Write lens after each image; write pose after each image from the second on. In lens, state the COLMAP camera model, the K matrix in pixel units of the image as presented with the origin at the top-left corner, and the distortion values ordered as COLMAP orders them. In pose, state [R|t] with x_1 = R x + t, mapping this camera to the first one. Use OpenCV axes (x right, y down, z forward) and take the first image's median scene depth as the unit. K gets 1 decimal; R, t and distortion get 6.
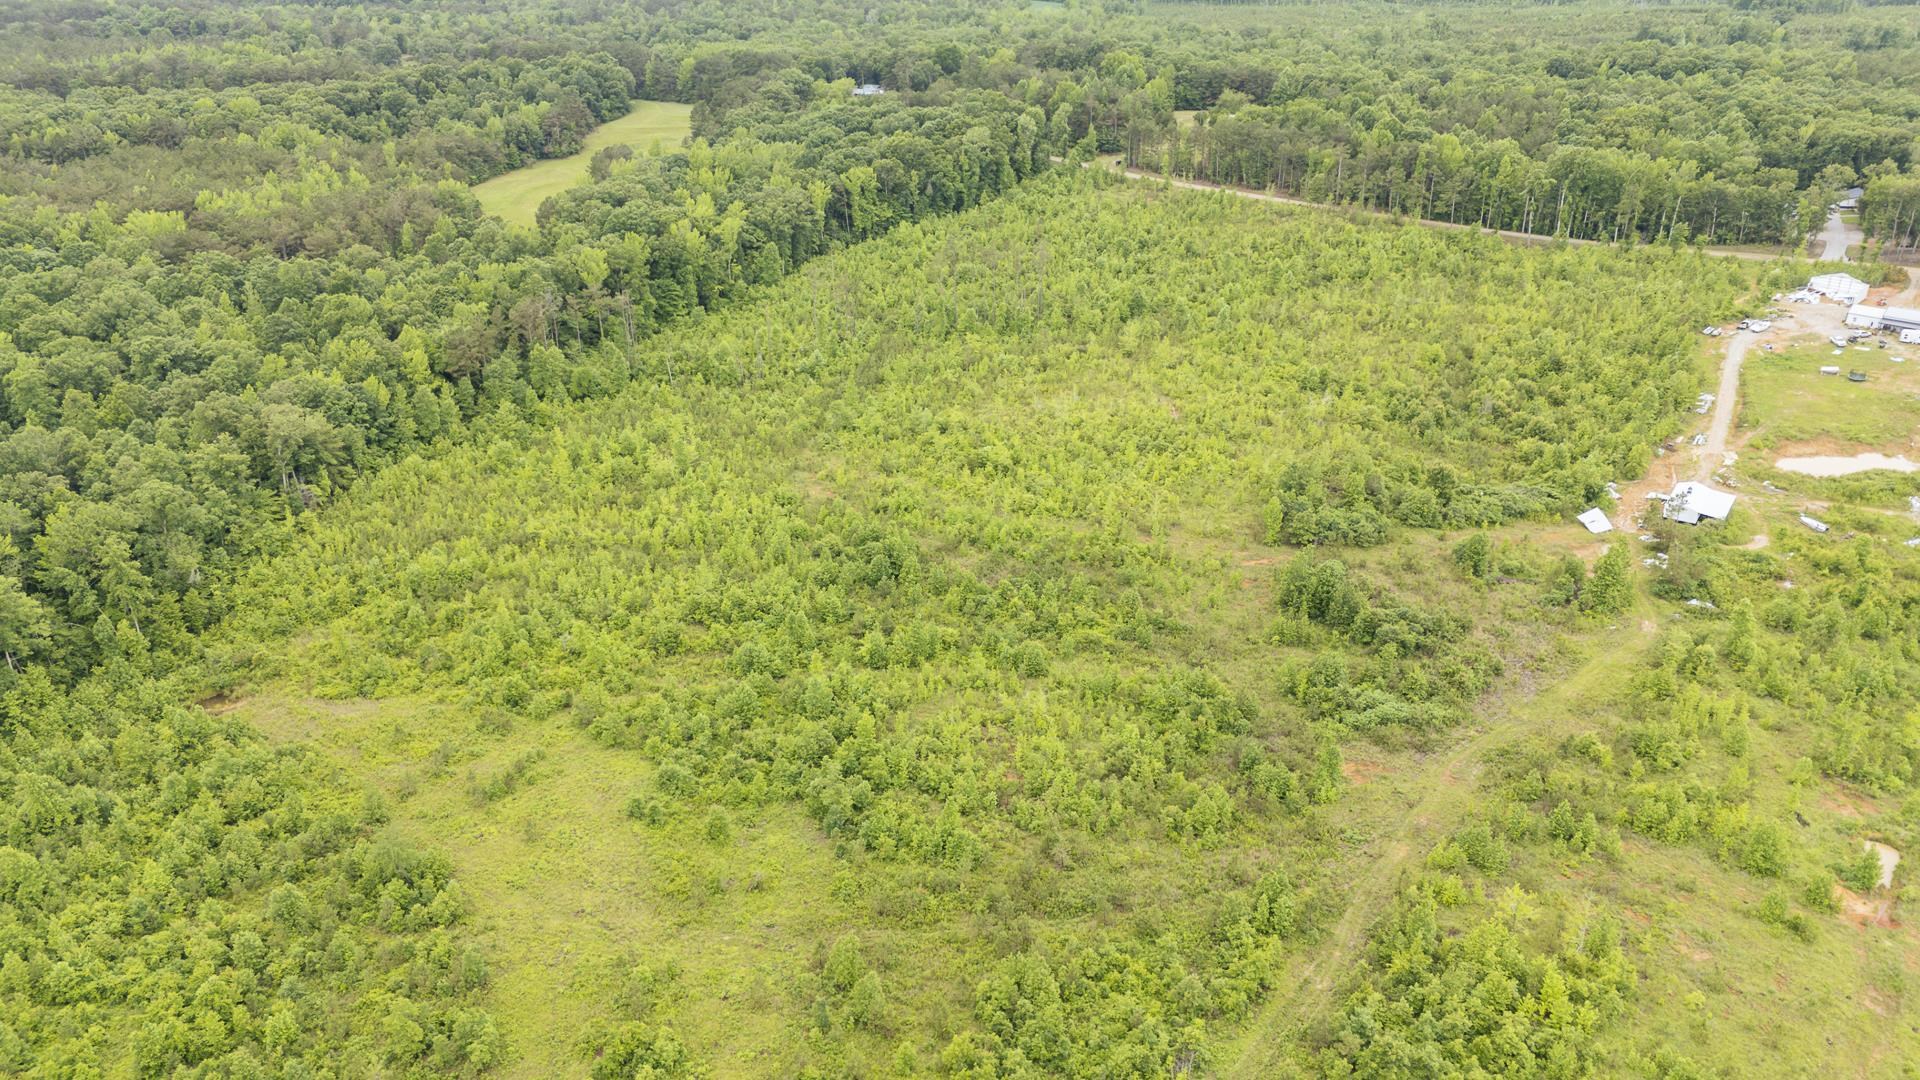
lens RADIAL K [[1389.3, 0, 960.0], [0, 1389.3, 540.0], [0, 0, 1]] dist [0.096607, -0.091133]
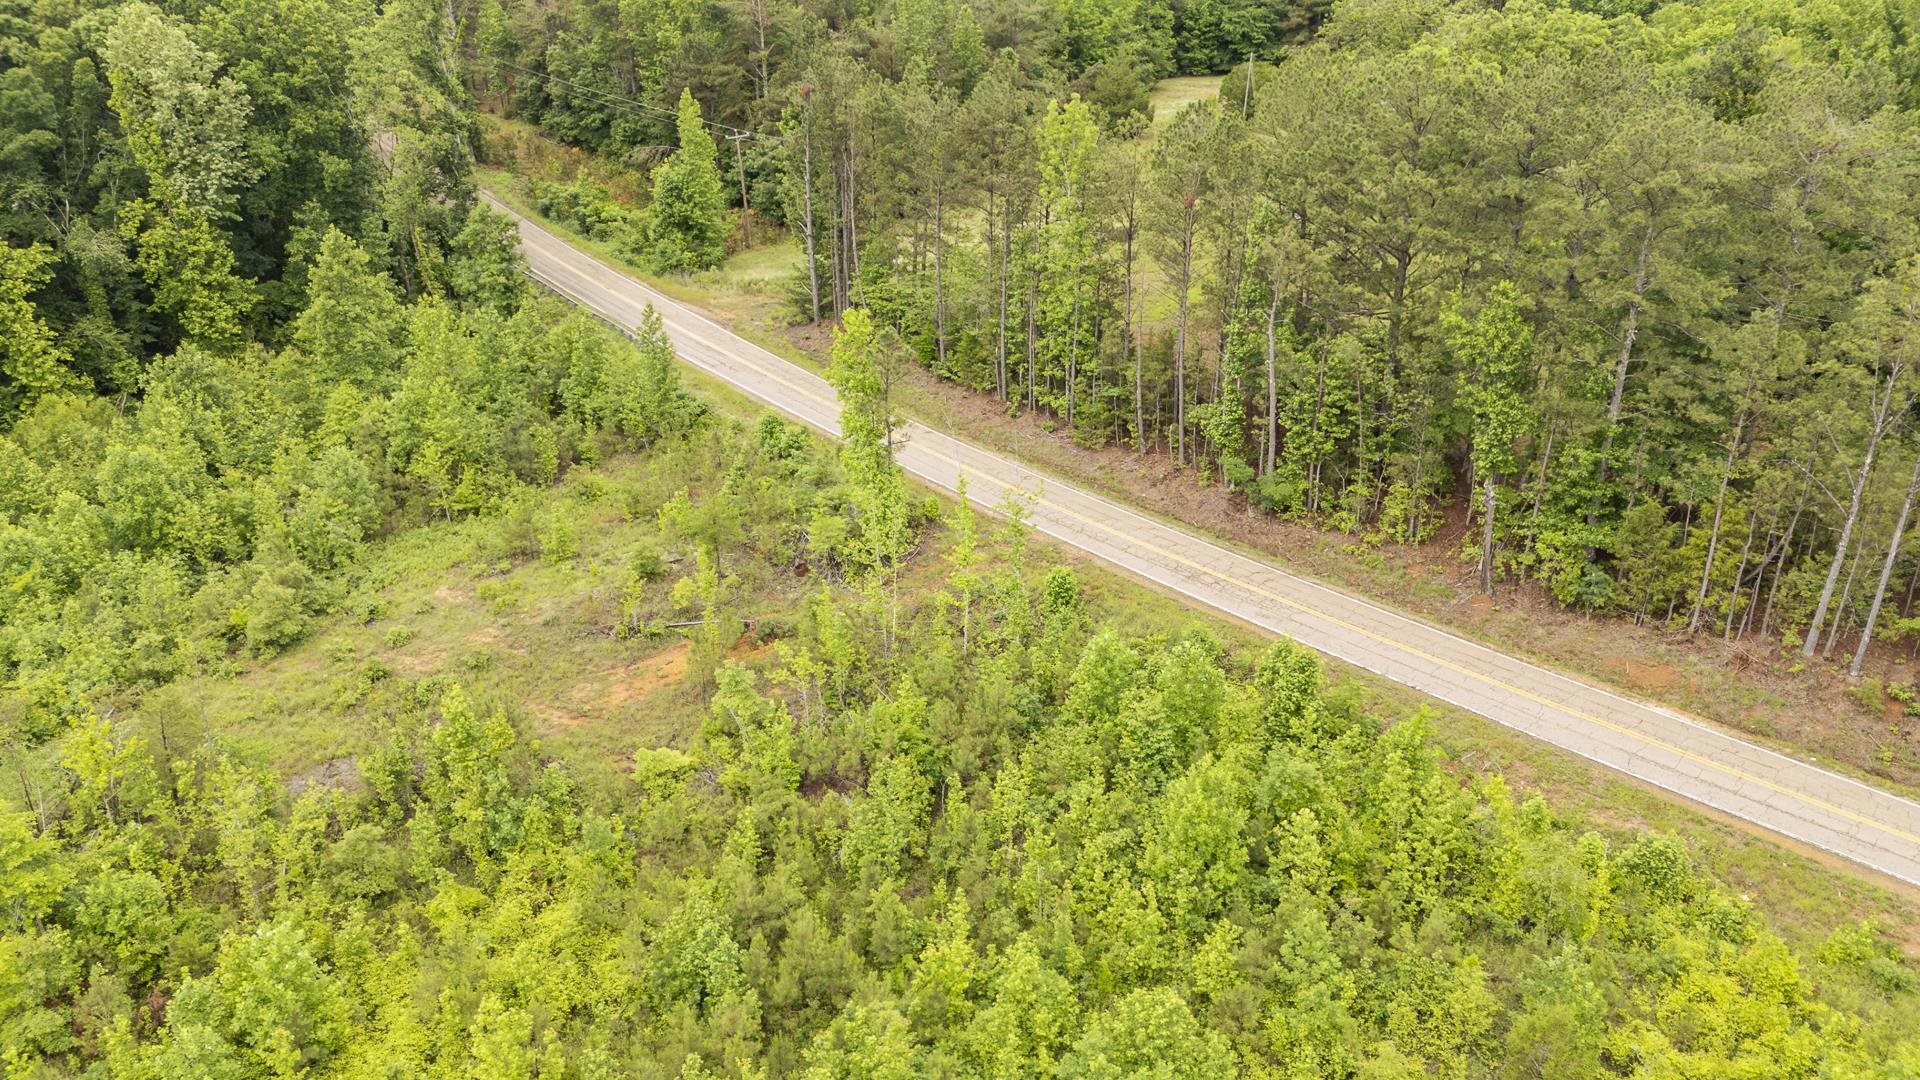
lens RADIAL K [[1389.3, 0, 960.0], [0, 1389.3, 540.0], [0, 0, 1]] dist [0.096607, -0.091133]
pose [[0.996013, 0.042168, -0.078617, 0.190130], [-0.043596, 0.998912, -0.016540, -0.286347], [0.077834, 0.019902, 0.996768, 0.995323]]
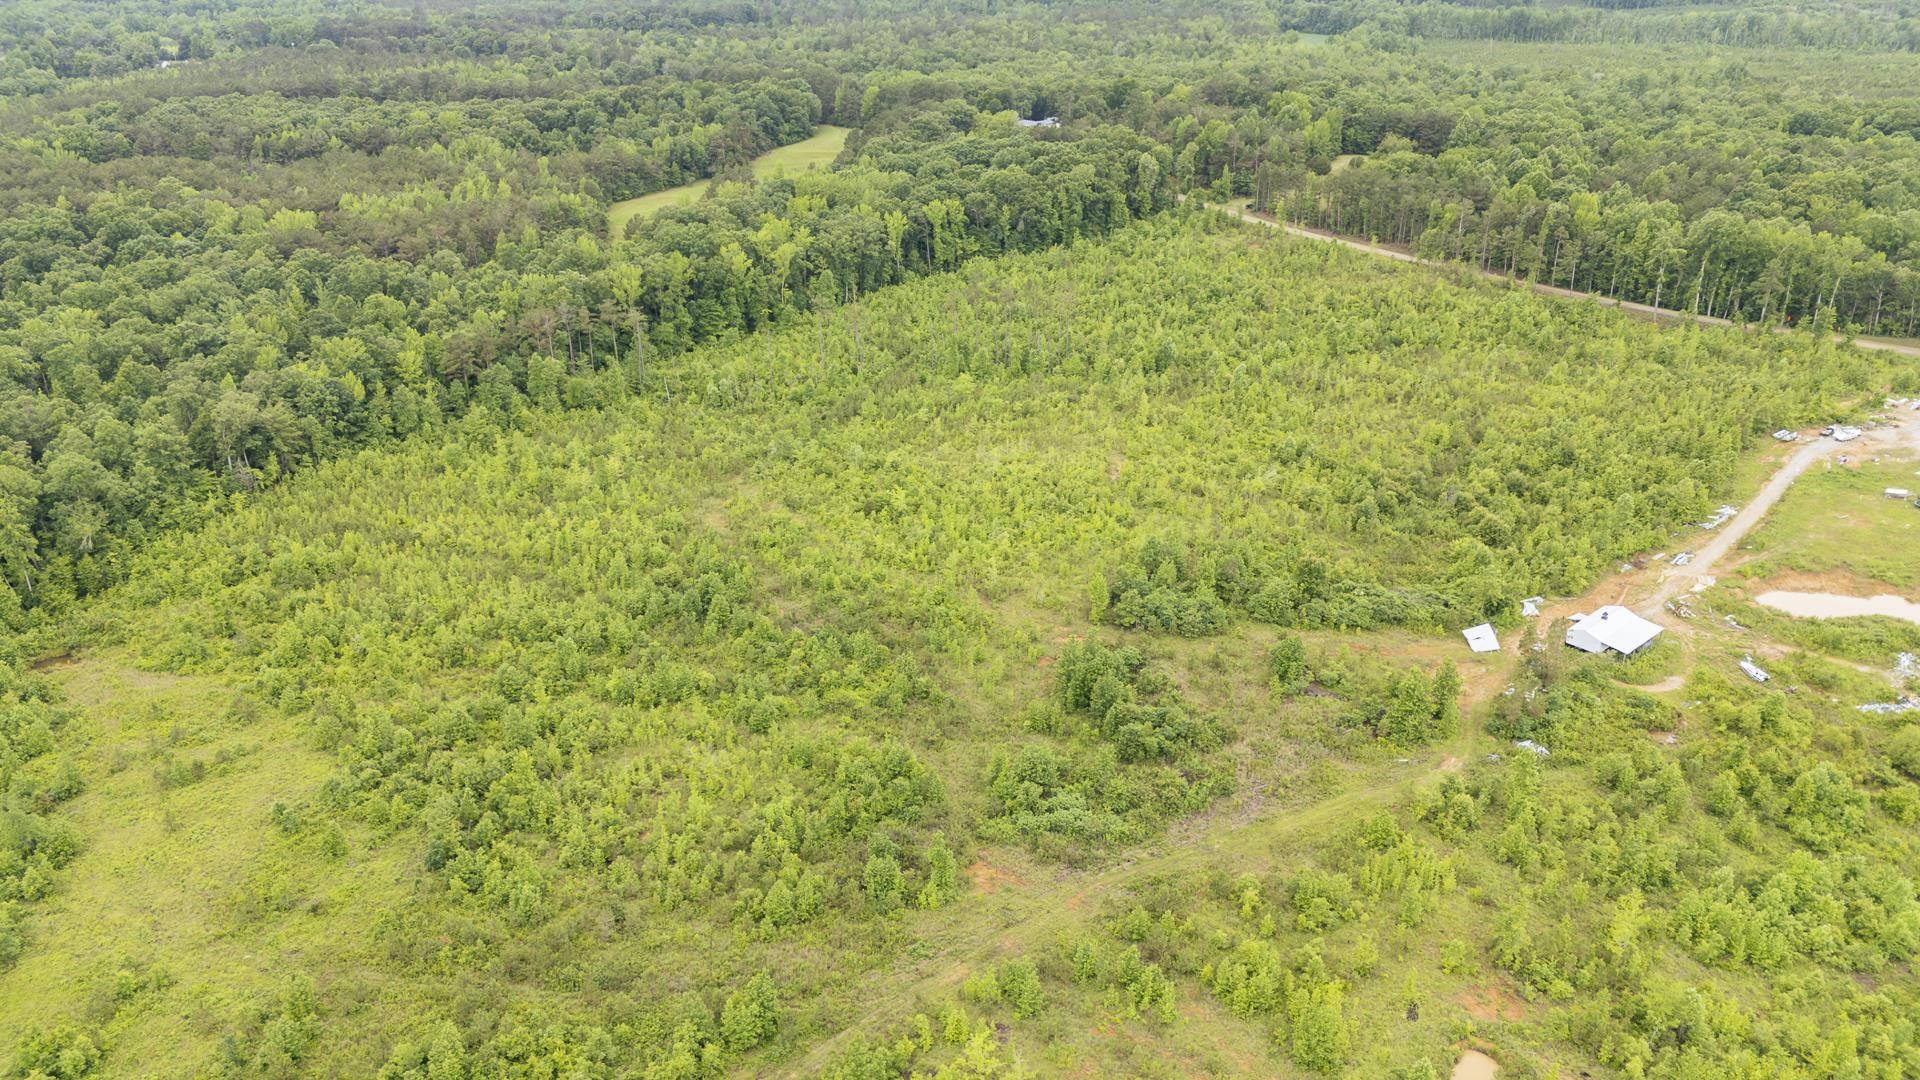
lens RADIAL K [[1389.3, 0, 960.0], [0, 1389.3, 540.0], [0, 0, 1]] dist [0.096607, -0.091133]
pose [[0.971791, 0.099240, -0.213950, 0.184023], [-0.102993, 0.994661, -0.006441, -0.020665], [0.212168, 0.028295, 0.976823, 0.037629]]
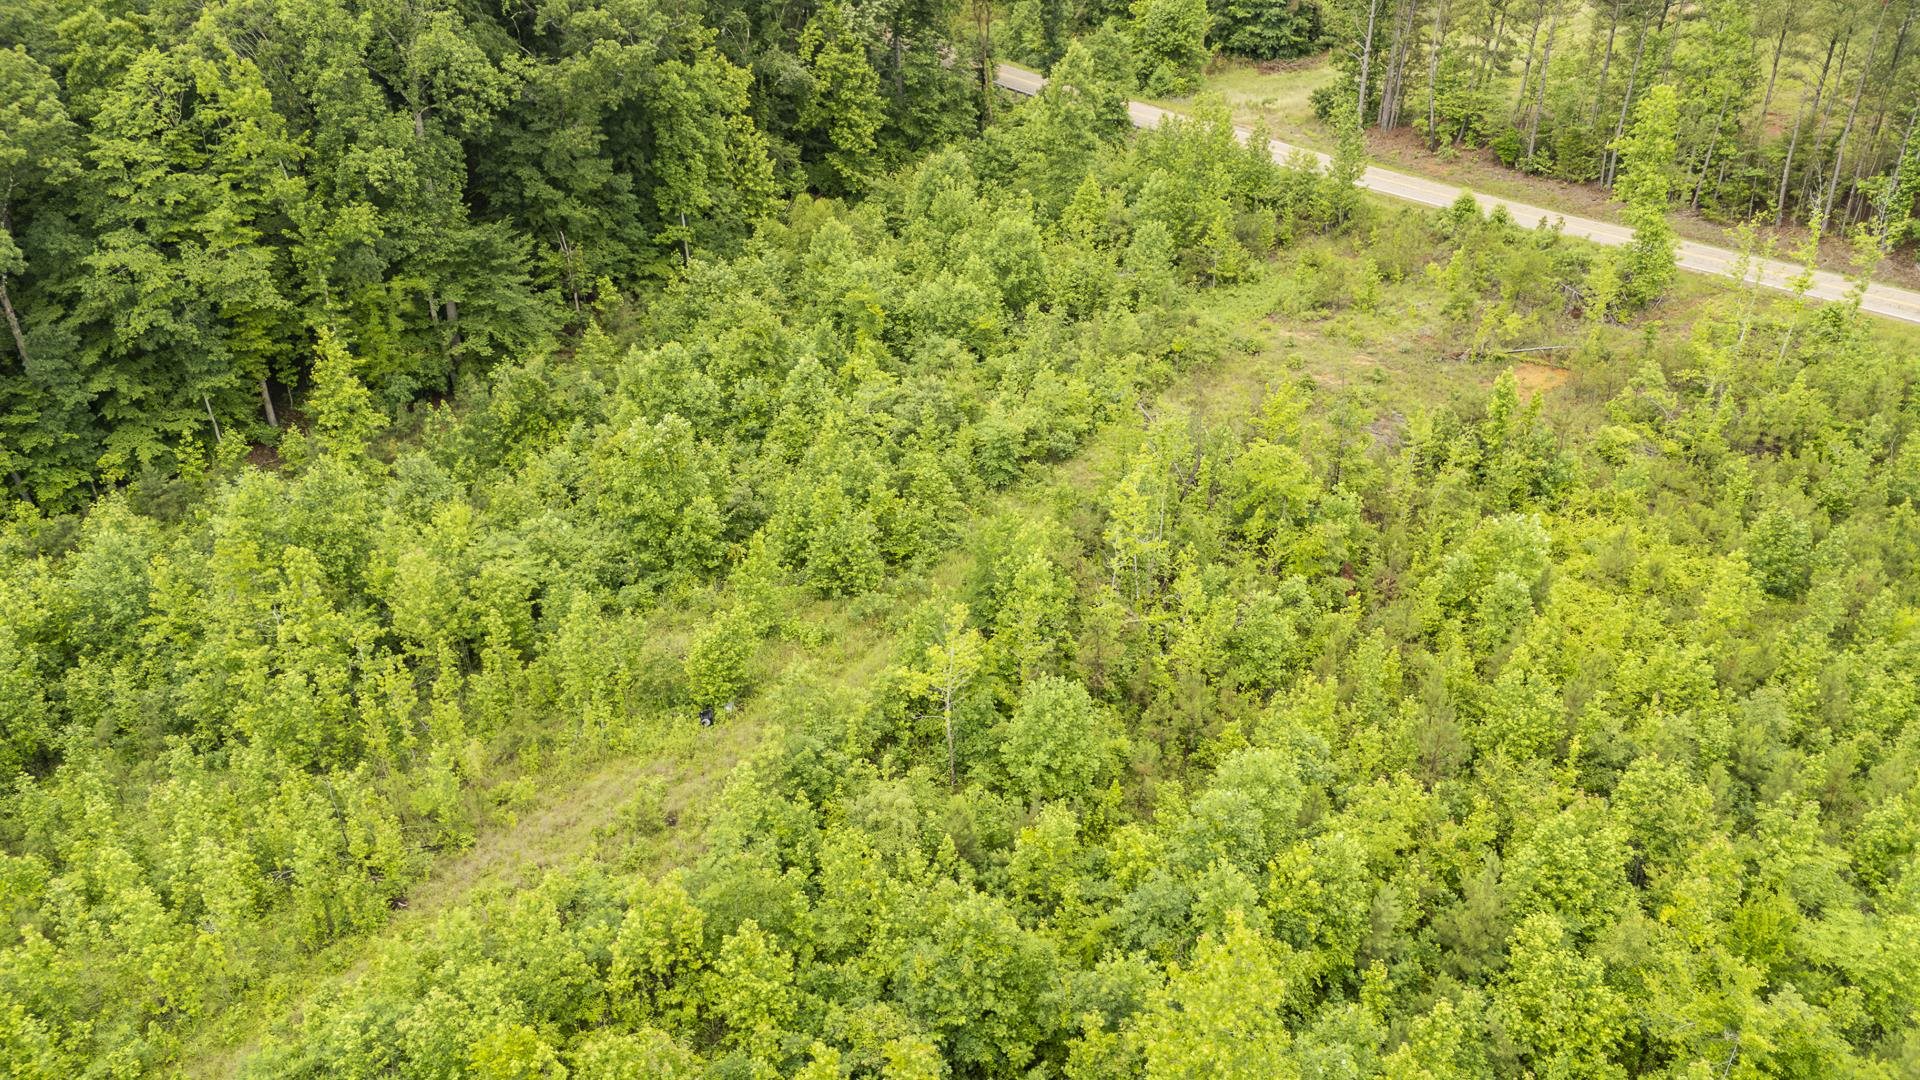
lens RADIAL K [[1389.3, 0, 960.0], [0, 1389.3, 540.0], [0, 0, 1]] dist [0.096607, -0.091133]
pose [[0.997027, 0.040477, -0.065566, 0.094597], [-0.036341, 0.997345, 0.063101, -0.264001], [0.067946, -0.060531, 0.995851, 0.953867]]
